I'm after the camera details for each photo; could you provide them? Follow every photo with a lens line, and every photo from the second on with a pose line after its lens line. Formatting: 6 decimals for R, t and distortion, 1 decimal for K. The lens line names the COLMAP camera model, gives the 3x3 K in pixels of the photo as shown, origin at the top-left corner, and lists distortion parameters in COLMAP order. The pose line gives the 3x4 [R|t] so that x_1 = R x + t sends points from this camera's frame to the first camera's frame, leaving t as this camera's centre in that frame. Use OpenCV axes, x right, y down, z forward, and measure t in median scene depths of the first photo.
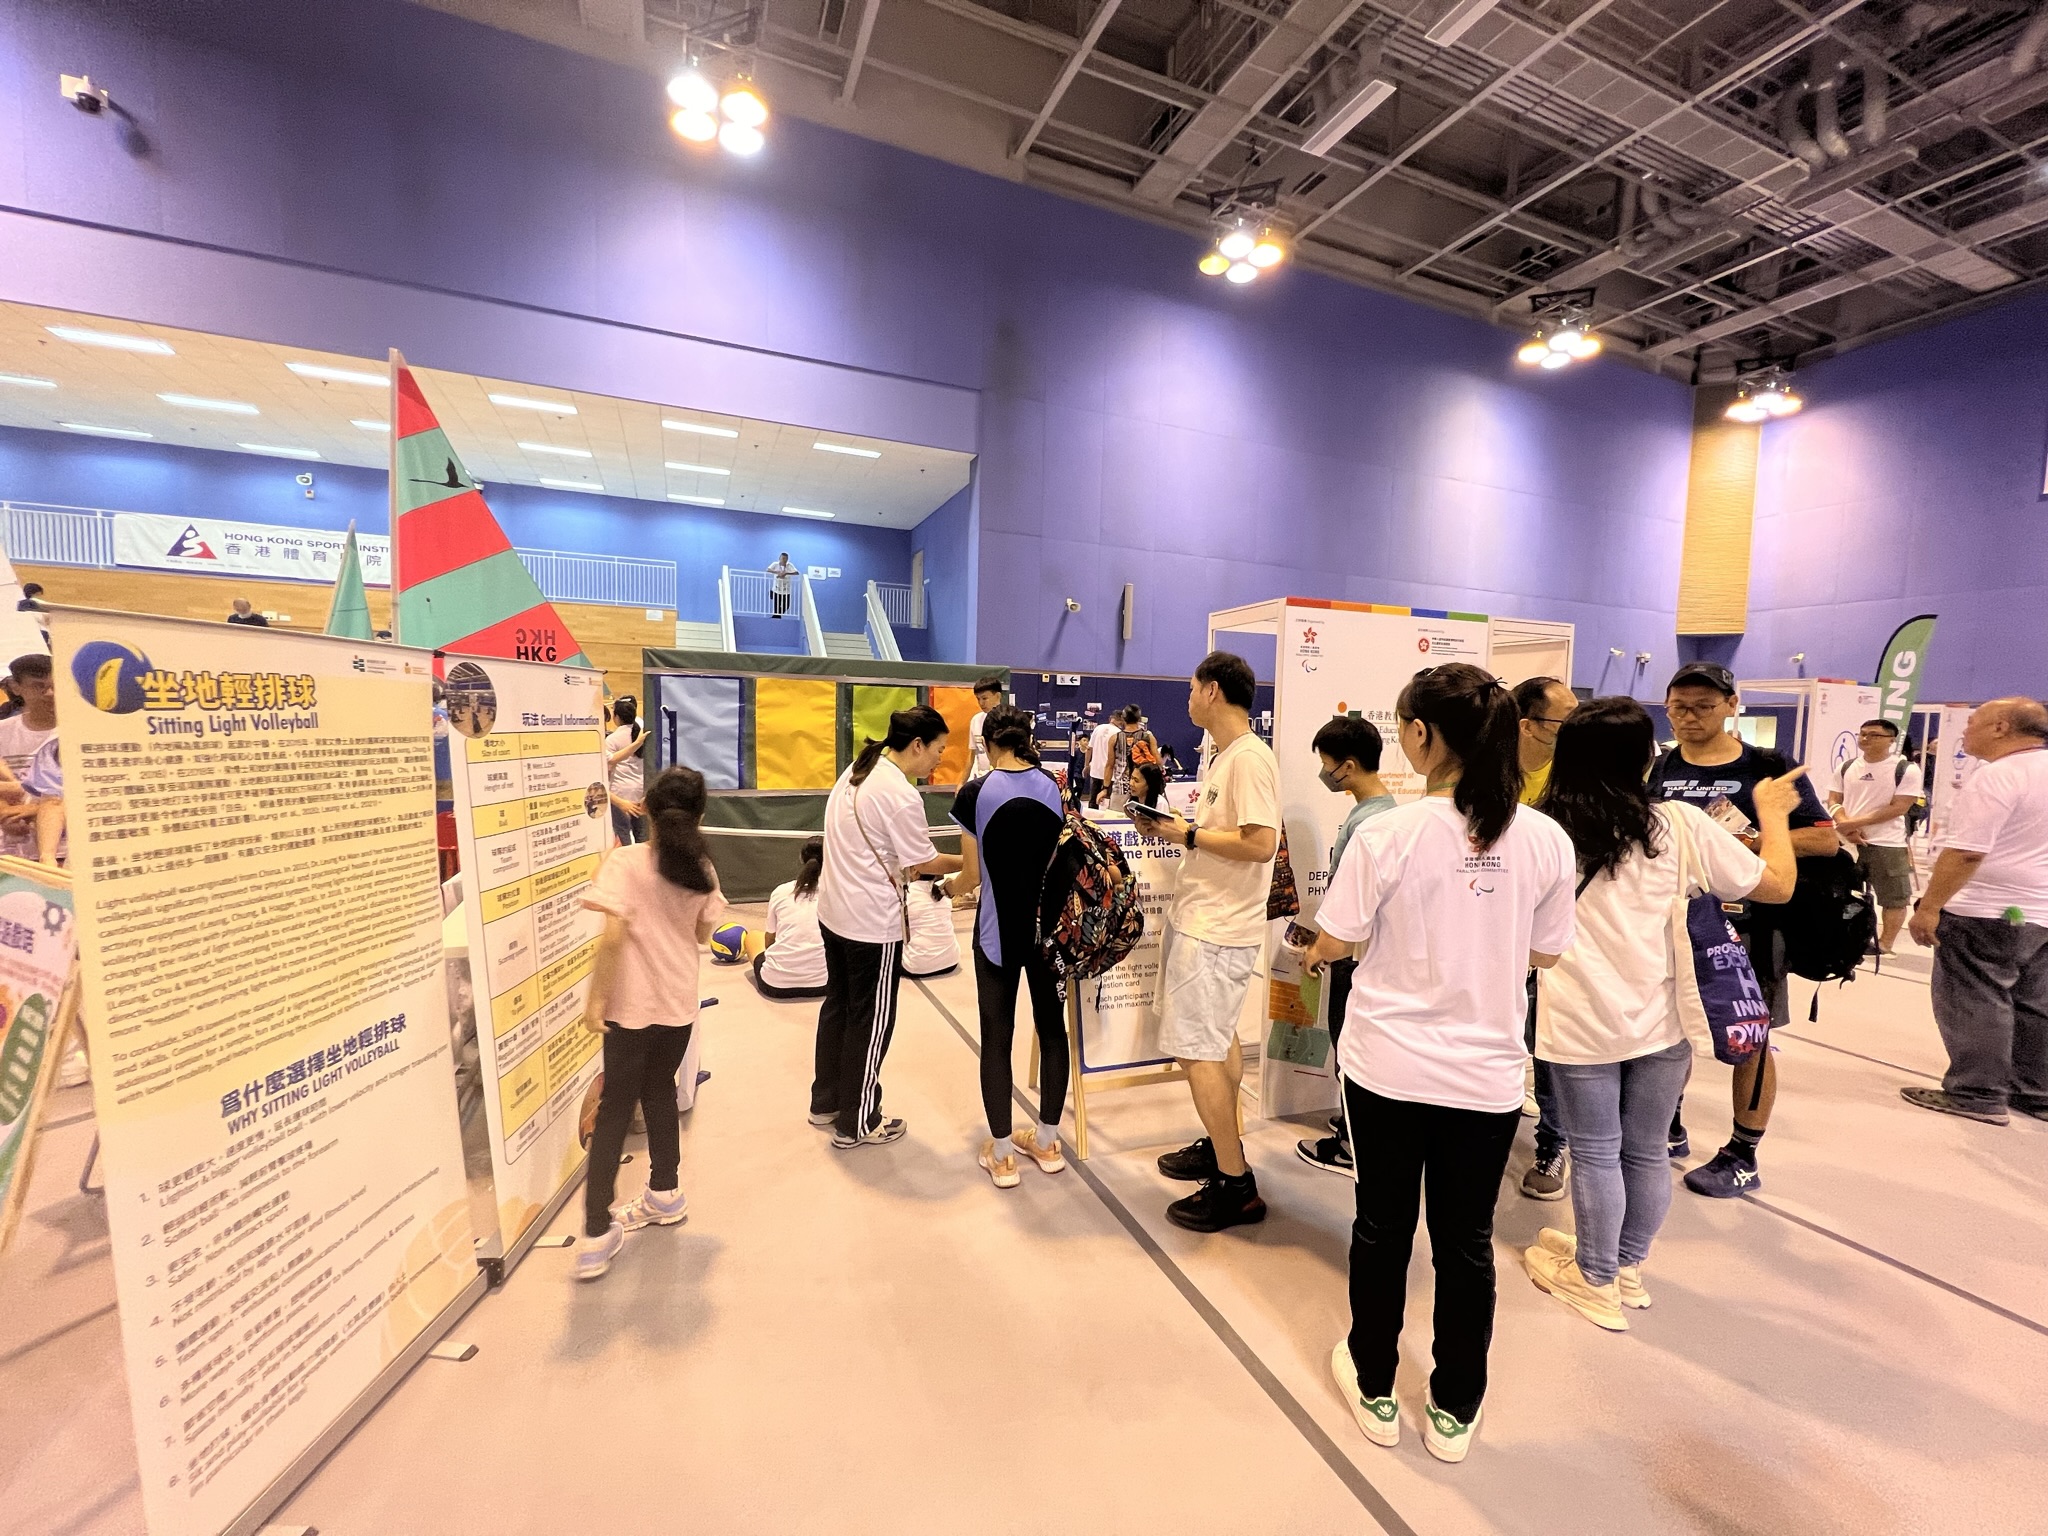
lens RADIAL K [[815.1, 0, 1024.0], [0, 815.1, 768.0], [0, 0, 1]] dist [0.001739, 0.000172]
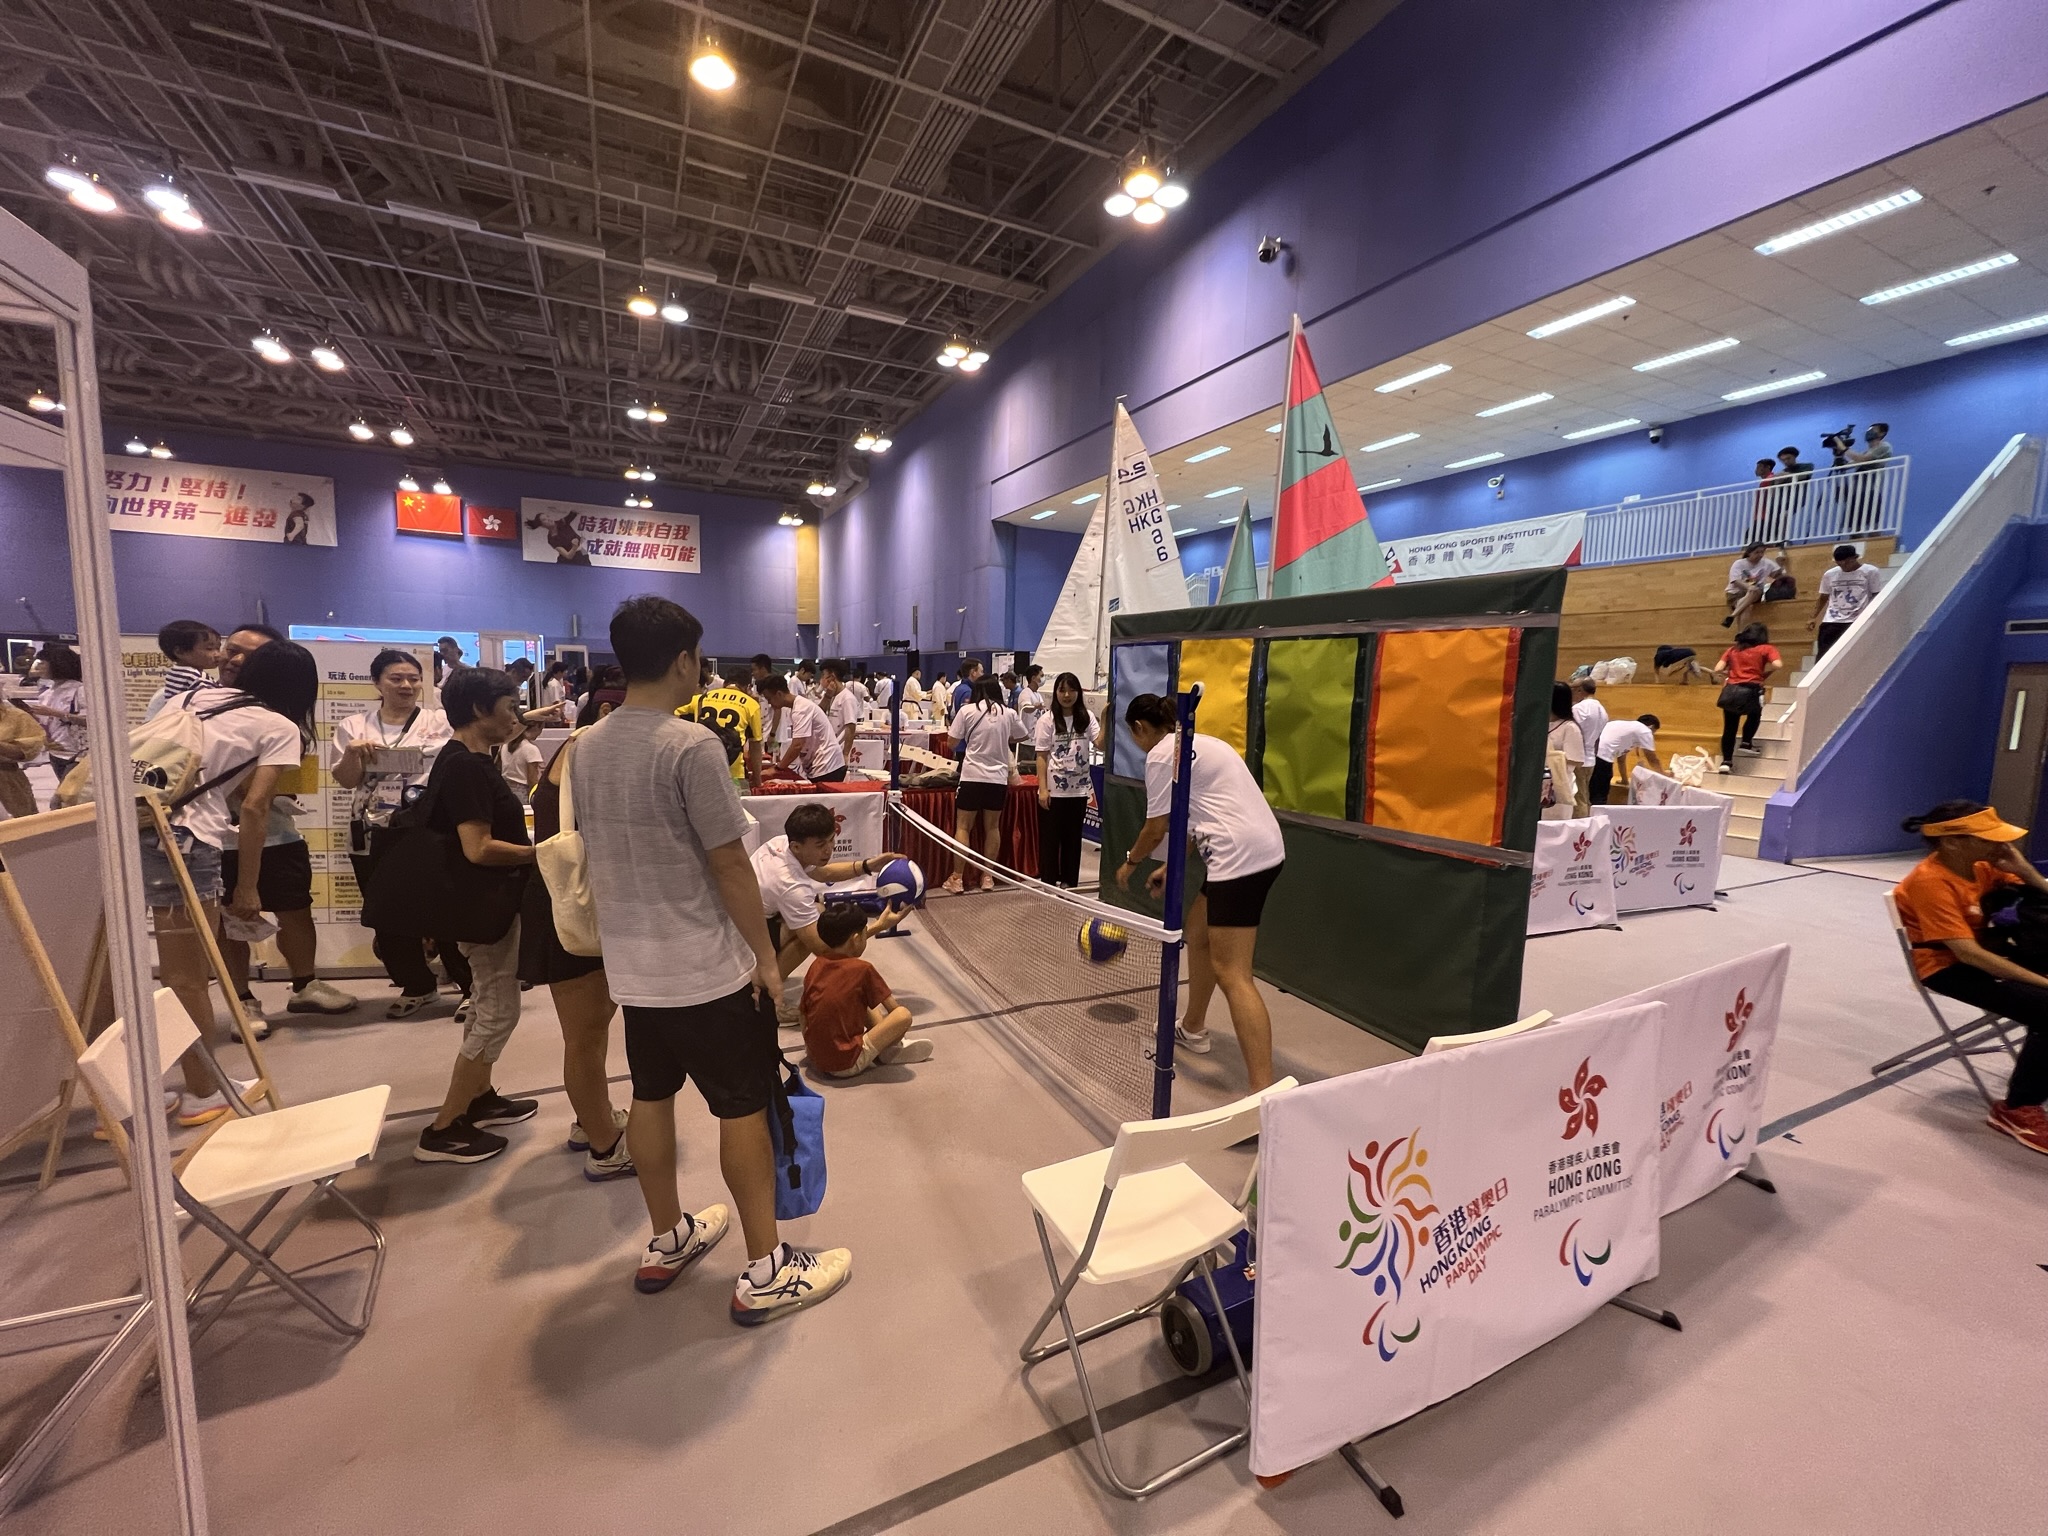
lens RADIAL K [[815.1, 0, 1024.0], [0, 815.1, 768.0], [0, 0, 1]] dist [0.001739, 0.000172]
pose [[0.049797, 0.085656, -0.995080, 0.194614], [-0.083606, 0.993176, 0.081309, -0.022033], [0.995254, 0.079145, 0.056618, 0.405238]]
